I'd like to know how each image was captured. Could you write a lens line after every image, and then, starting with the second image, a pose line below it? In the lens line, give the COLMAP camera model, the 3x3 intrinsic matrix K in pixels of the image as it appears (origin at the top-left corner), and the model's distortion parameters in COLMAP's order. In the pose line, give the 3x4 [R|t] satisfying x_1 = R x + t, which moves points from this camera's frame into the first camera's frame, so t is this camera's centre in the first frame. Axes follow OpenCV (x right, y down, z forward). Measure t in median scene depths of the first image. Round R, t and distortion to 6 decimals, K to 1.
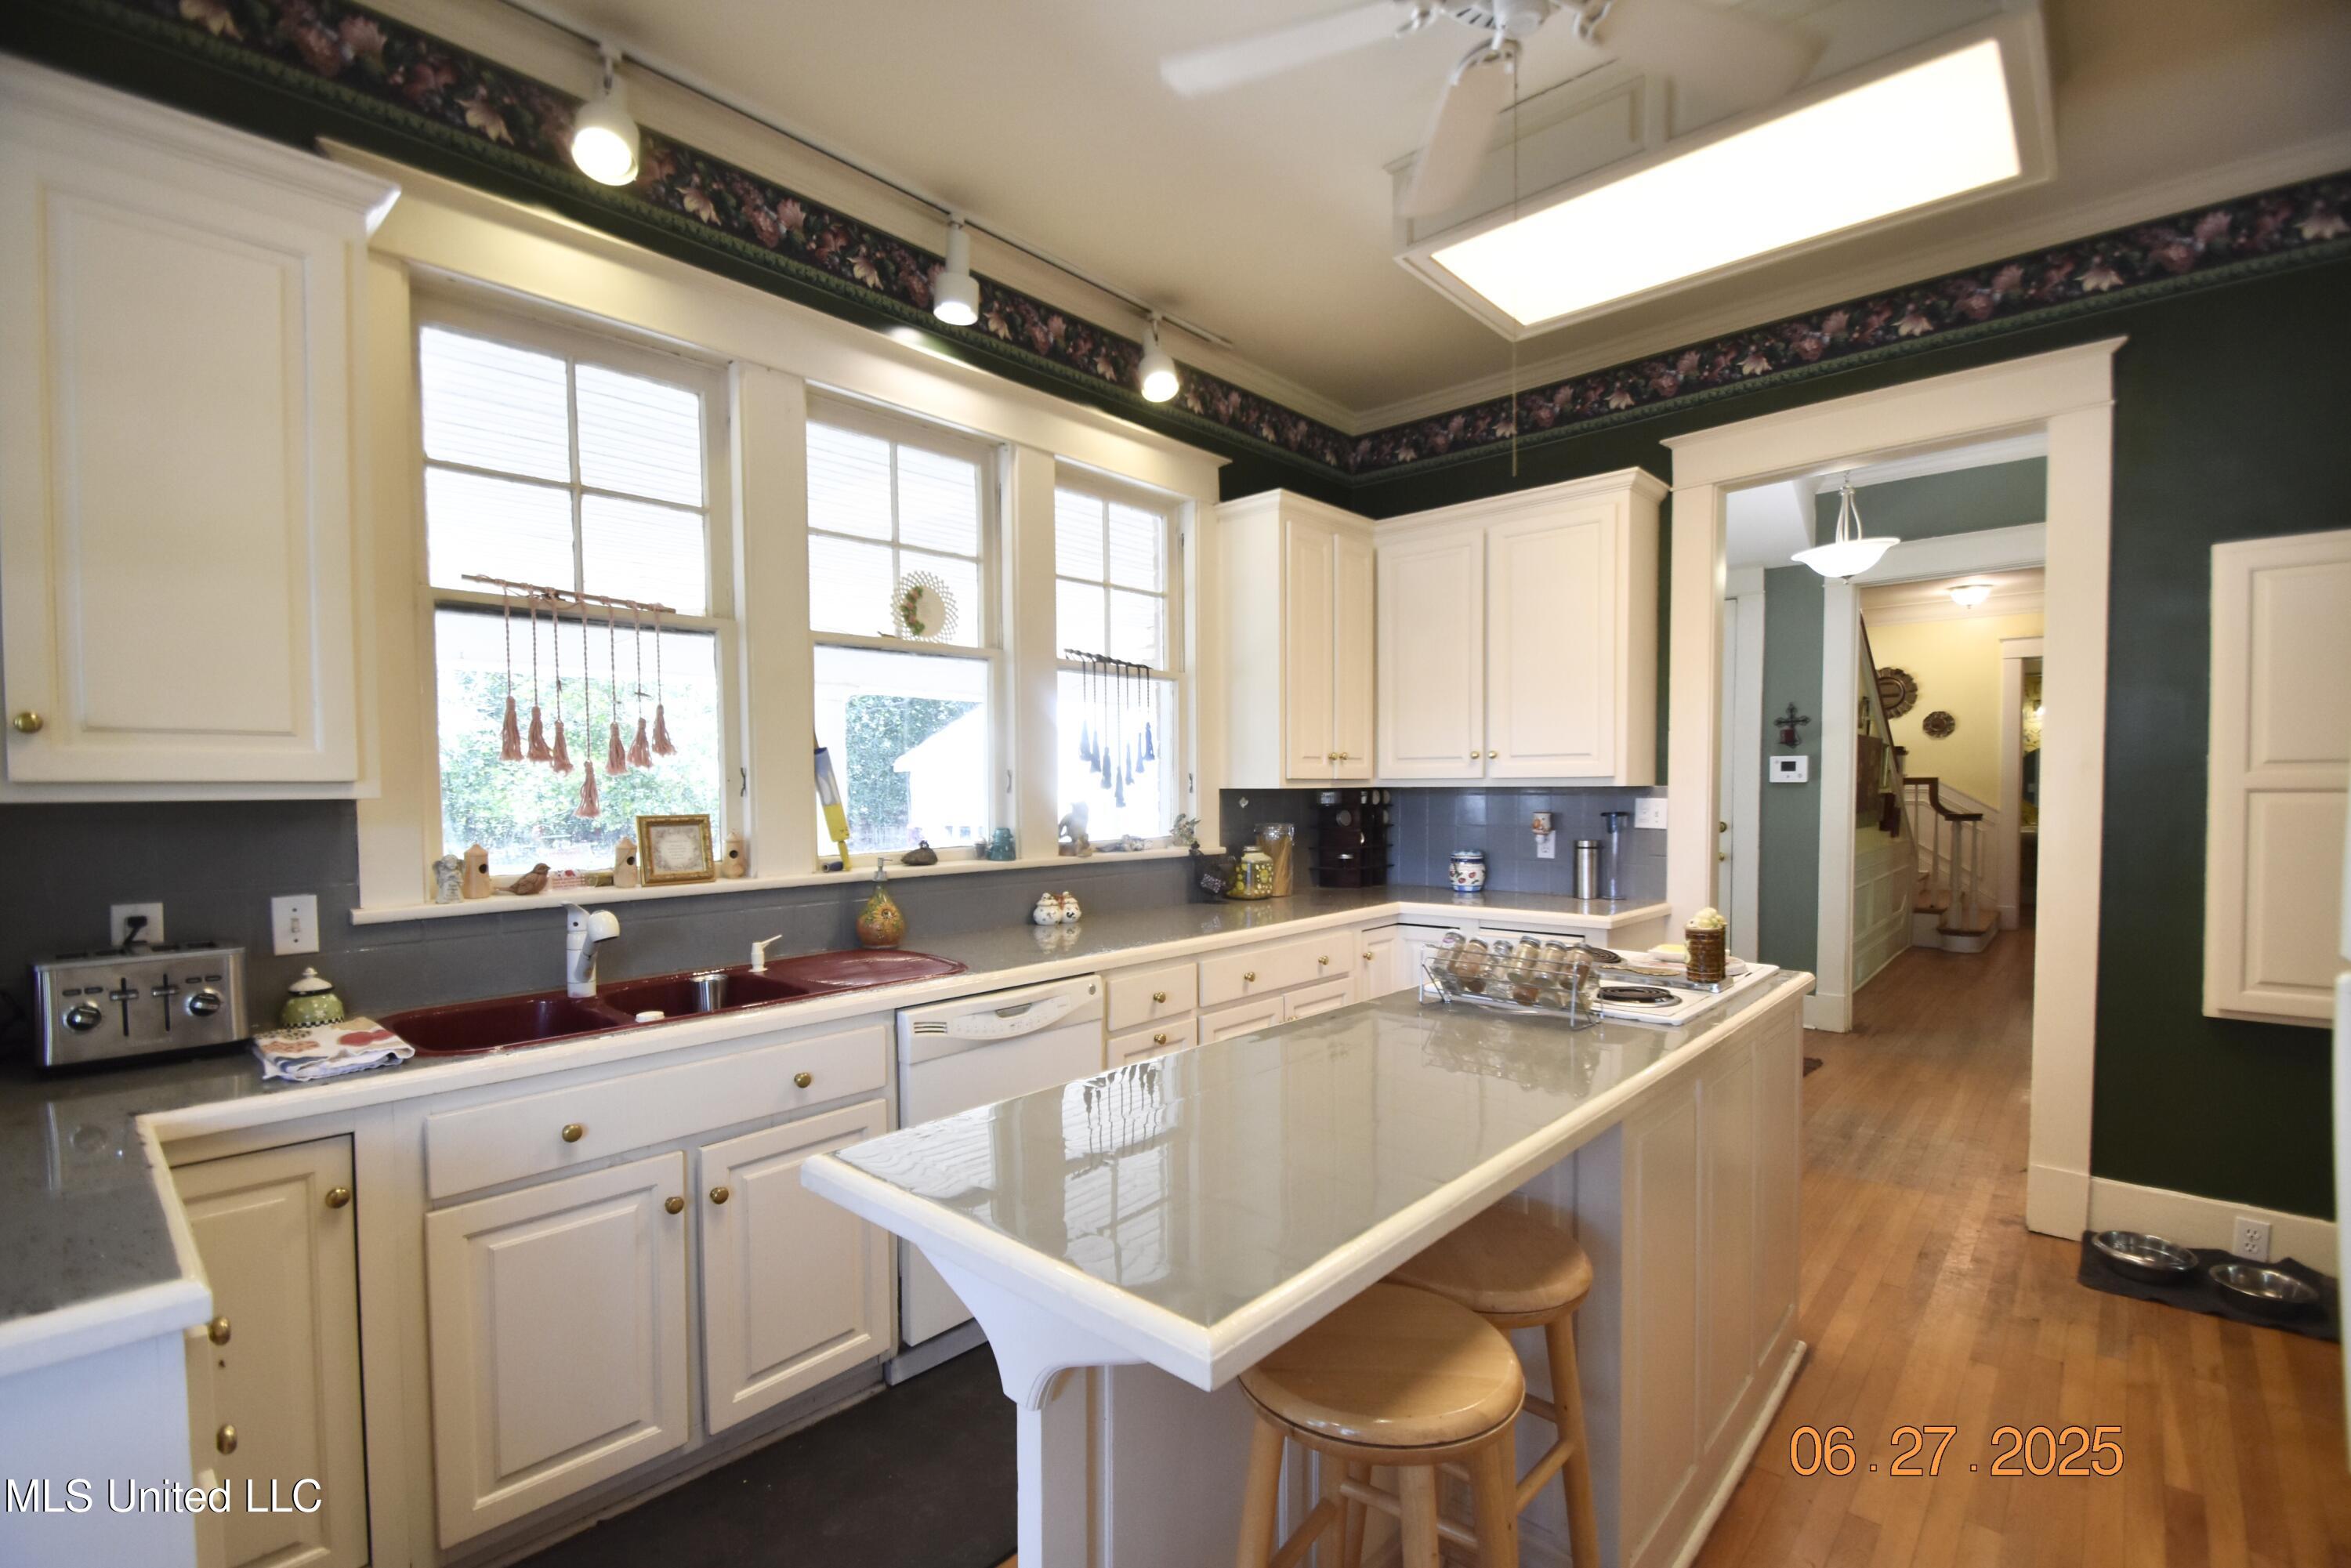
lens RADIAL K [[1036.8, 0, 1186.0], [0, 1036.8, 823.1], [0, 0, 1]] dist [0.024532, -0.022306]
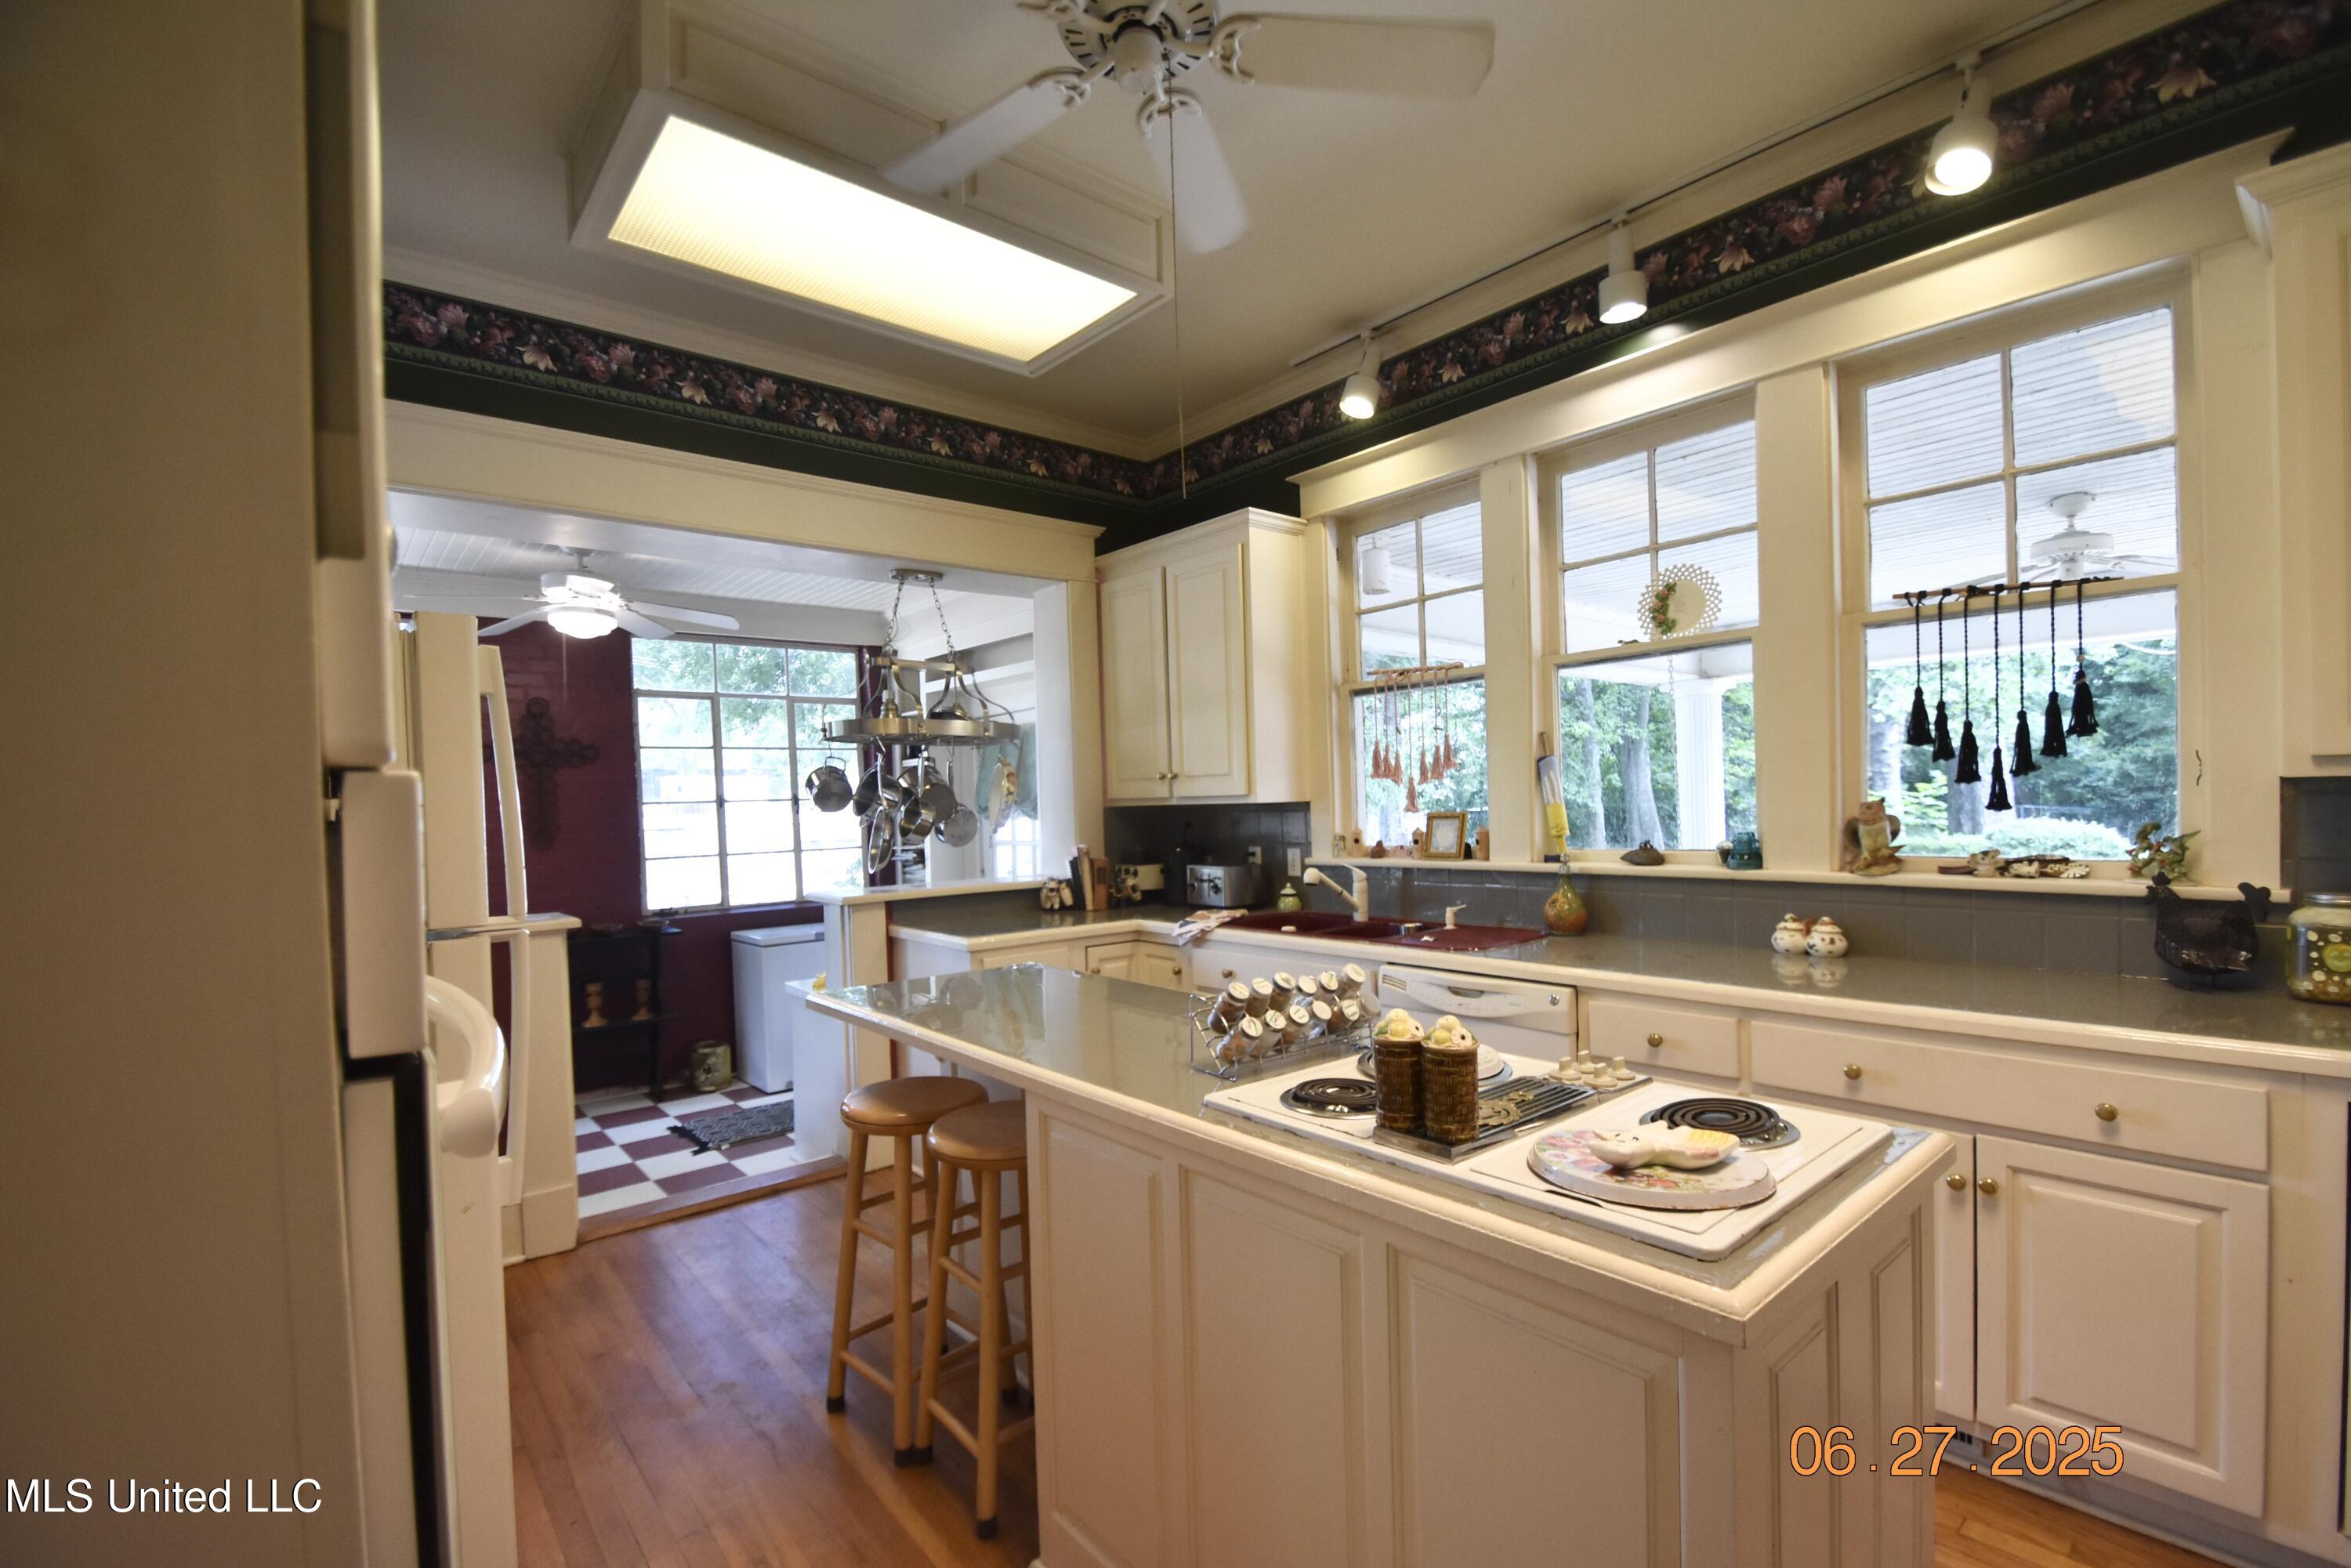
lens RADIAL K [[1036.8, 0, 1186.0], [0, 1036.8, 823.1], [0, 0, 1]] dist [0.024532, -0.022306]
pose [[-0.126748, 0.032549, -0.991401, 0.815345], [-0.005844, 0.999420, 0.033560, -0.032114], [0.991918, 0.010048, -0.126485, 0.698219]]
